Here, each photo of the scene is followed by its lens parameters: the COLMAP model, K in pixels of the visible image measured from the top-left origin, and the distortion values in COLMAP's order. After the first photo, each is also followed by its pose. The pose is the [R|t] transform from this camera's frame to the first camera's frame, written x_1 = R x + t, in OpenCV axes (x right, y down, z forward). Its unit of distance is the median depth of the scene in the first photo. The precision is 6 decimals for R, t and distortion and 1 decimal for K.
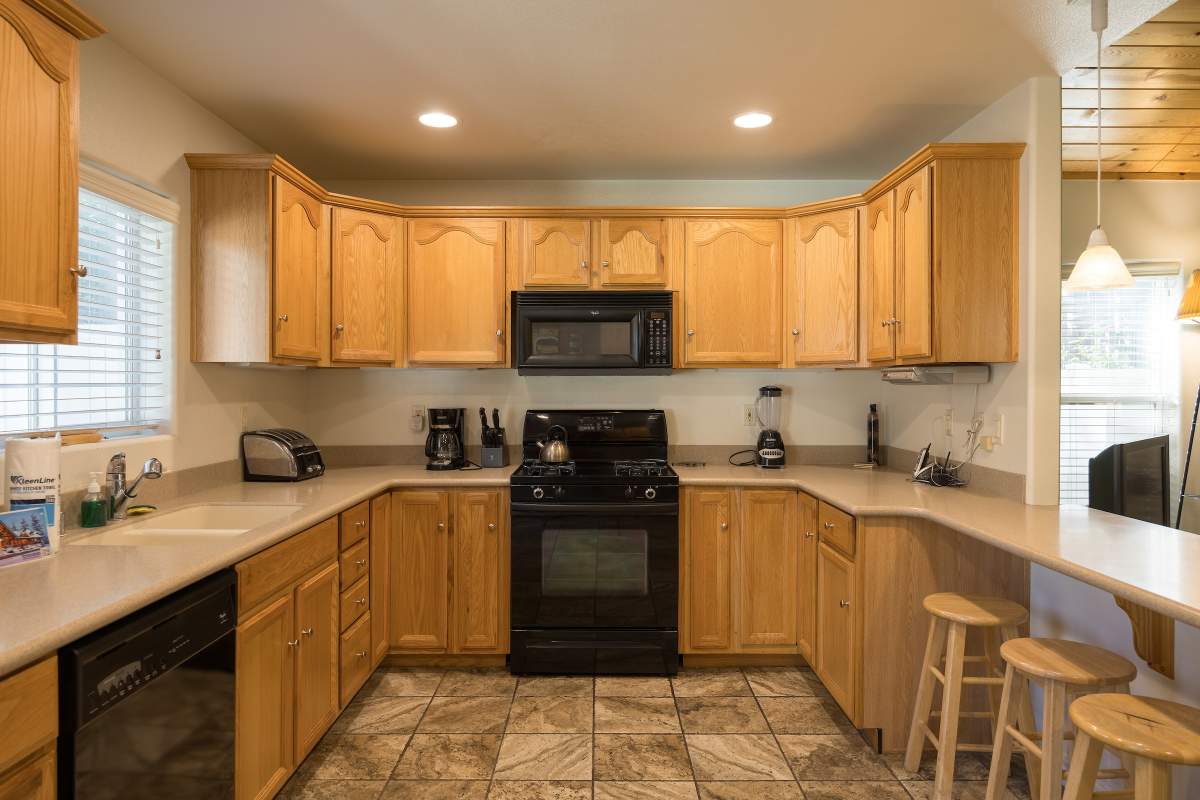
lens RADIAL K [[760.1, 0, 602.0], [0, 760.1, 388.6], [0, 0, 1]] dist [-0.007683, 0.002372]
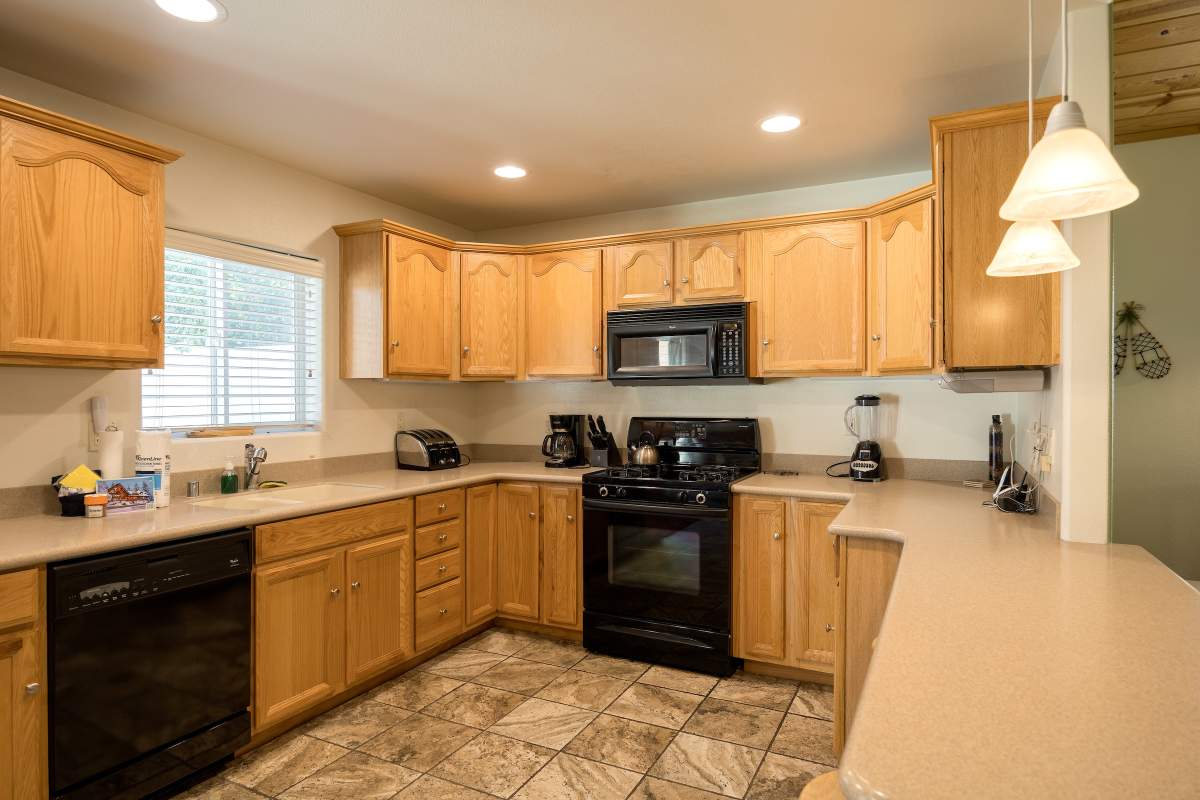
lens RADIAL K [[681.9, 0, 603.8], [0, 681.9, 398.6], [0, 0, 1]] dist [-0.005963, 0.000394]
pose [[0.891919, -0.000510, -0.452195, 0.367859], [0.001102, 0.999999, 0.001047, 0.000189], [0.452194, -0.001432, 0.891919, 0.105367]]
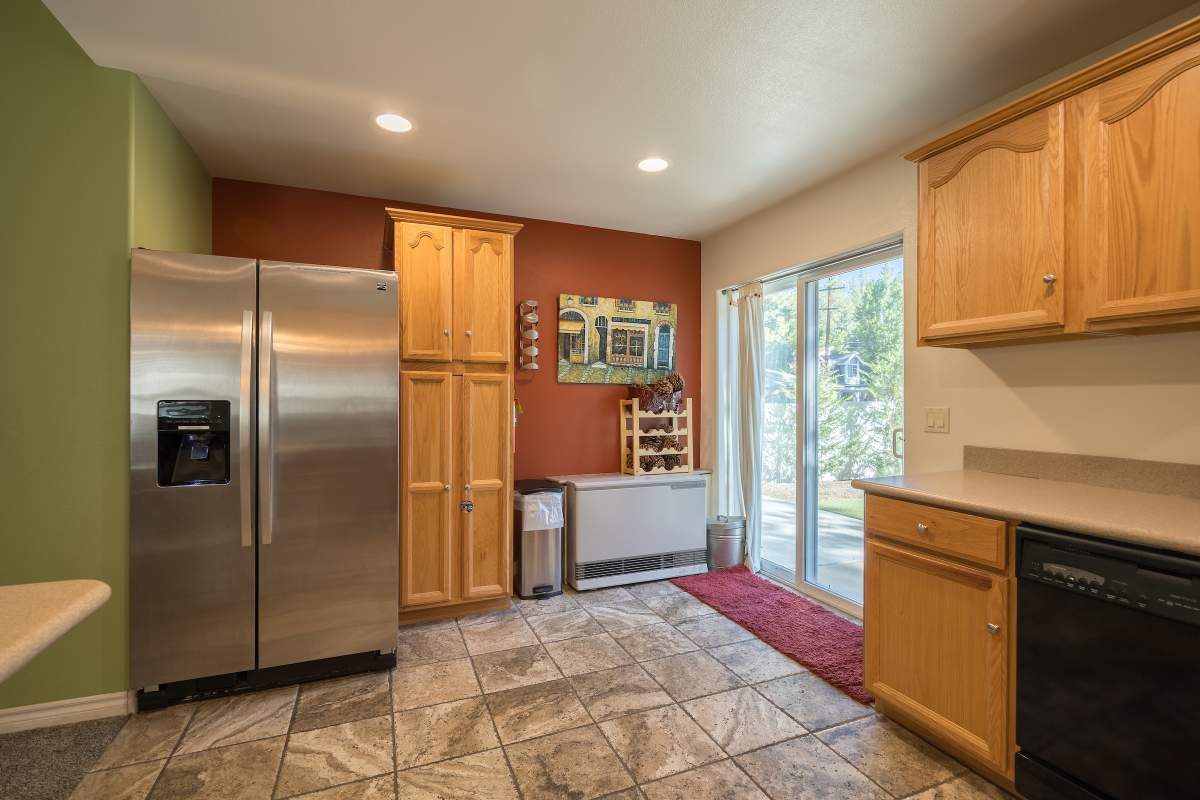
lens RADIAL K [[533.4, 0, 587.7], [0, 533.4, 399.0], [0, 0, 1]] dist [-0.004020, -0.000233]
pose [[-0.933986, -0.006561, -0.357251, 0.216236], [-0.006480, 0.999978, -0.001424, 0.033723], [0.357252, 0.000985, -0.934007, 0.675353]]
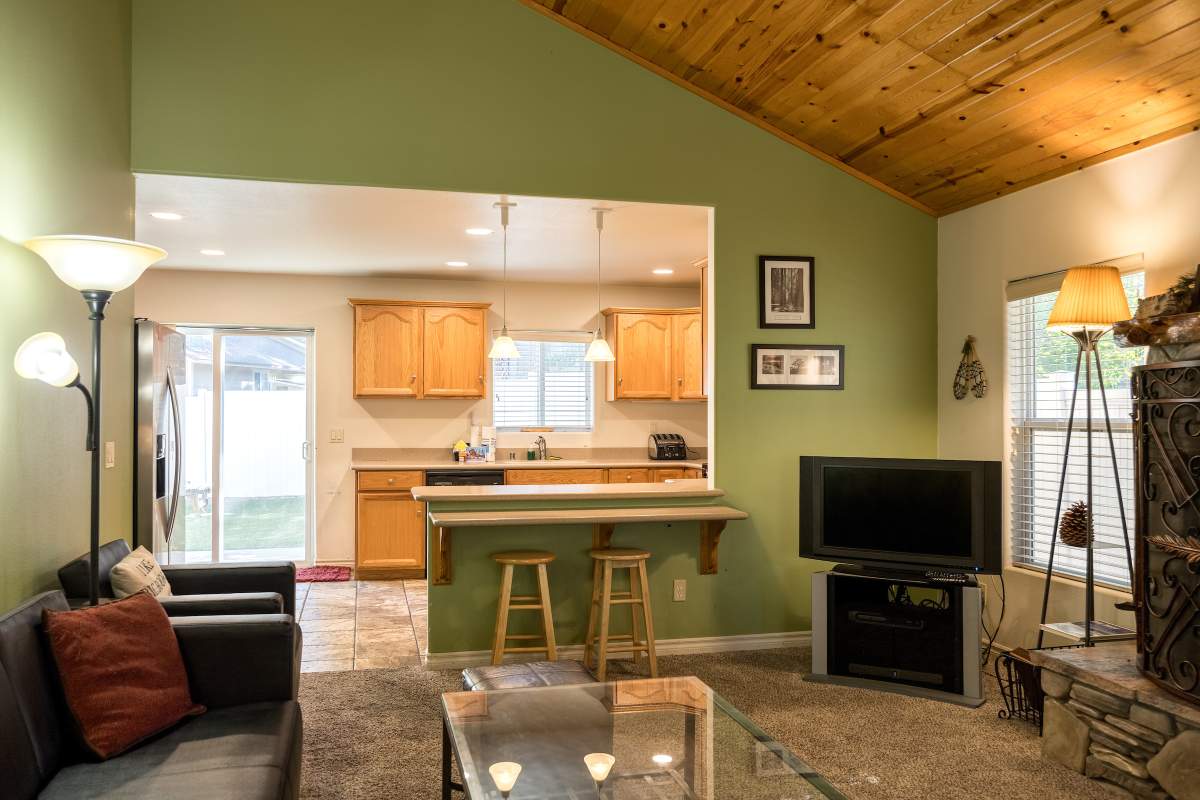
lens RADIAL K [[1027.8, 0, 636.4], [0, 1027.8, 410.8], [0, 0, 1]] dist [0.013270, -0.002195]
pose [[0.244591, -0.002276, -0.969624, 2.105144], [-0.002824, 0.999991, -0.003059, 0.003064], [0.969622, 0.003486, 0.244582, 0.283467]]
